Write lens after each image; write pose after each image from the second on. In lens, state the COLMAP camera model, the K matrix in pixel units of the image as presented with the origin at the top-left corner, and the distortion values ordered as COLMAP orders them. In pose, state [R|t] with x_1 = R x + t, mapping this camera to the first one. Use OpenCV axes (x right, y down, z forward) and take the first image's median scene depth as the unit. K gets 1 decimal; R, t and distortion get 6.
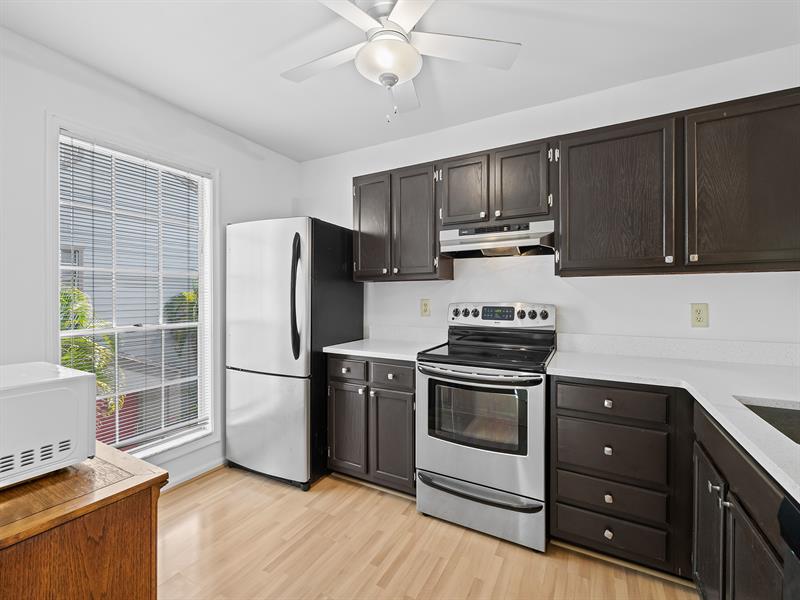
lens RADIAL K [[339.9, 0, 400.0], [0, 339.9, 300.0], [0, 0, 1]] dist [-0.003976, -0.000814]
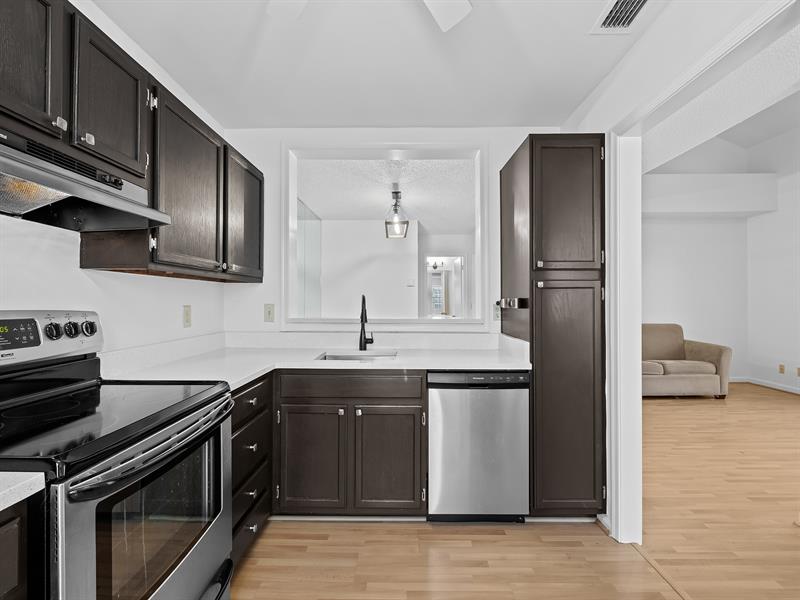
lens RADIAL K [[339.9, 0, 400.0], [0, 339.9, 300.0], [0, 0, 1]] dist [-0.003976, -0.000814]
pose [[-0.452683, 0.005140, 0.891656, -0.364343], [0.015747, 0.999874, 0.002231, -0.000062], [-0.891532, 0.015051, -0.452707, 0.752159]]
